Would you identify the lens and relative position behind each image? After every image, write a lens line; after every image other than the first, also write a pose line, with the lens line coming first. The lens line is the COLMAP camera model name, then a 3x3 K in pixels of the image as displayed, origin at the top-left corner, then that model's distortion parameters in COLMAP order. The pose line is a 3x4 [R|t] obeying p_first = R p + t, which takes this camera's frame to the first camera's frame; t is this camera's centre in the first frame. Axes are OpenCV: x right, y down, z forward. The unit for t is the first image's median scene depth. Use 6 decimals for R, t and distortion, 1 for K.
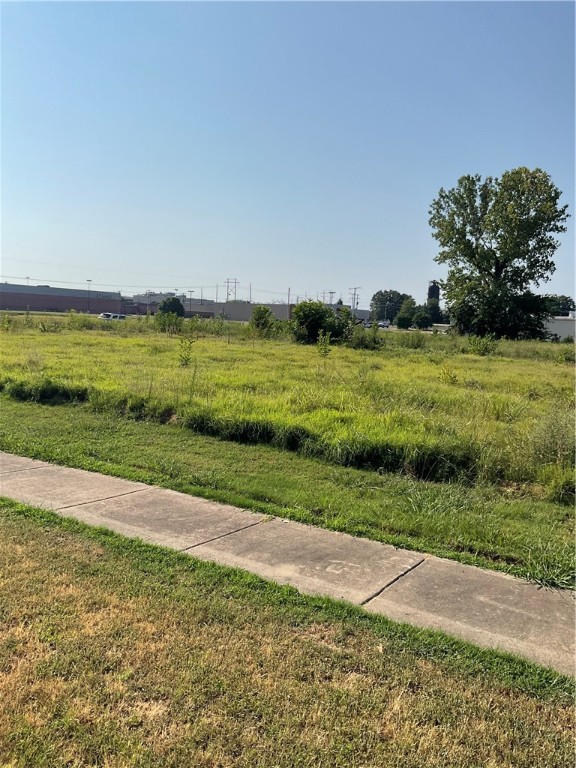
lens RADIAL K [[661.2, 0, 318.7], [0, 661.2, 365.7], [0, 0, 1]] dist [0.096488, -0.192729]
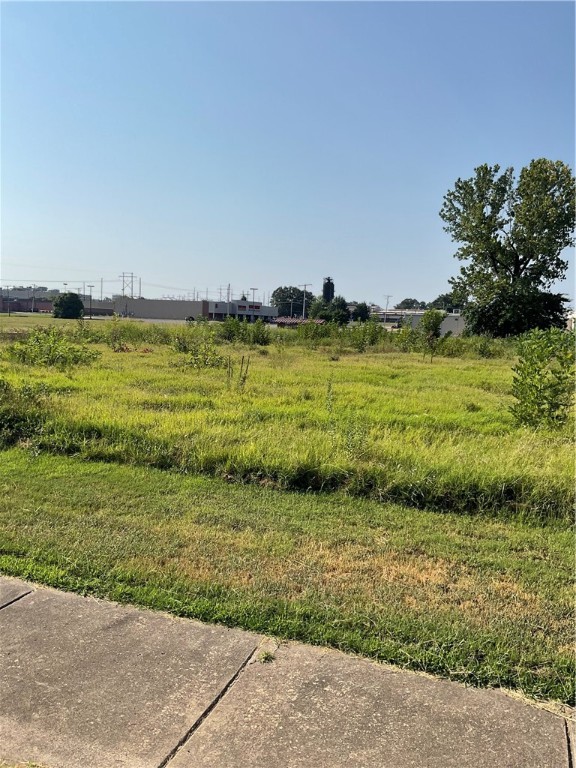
lens RADIAL K [[634.9, 0, 293.5], [0, 634.9, 370.4], [0, 0, 1]] dist [0.079018, -0.148676]
pose [[0.974651, -0.021633, 0.222683, -0.237891], [0.017382, 0.999628, 0.021033, -0.022786], [-0.223055, -0.016629, 0.974664, 0.184221]]
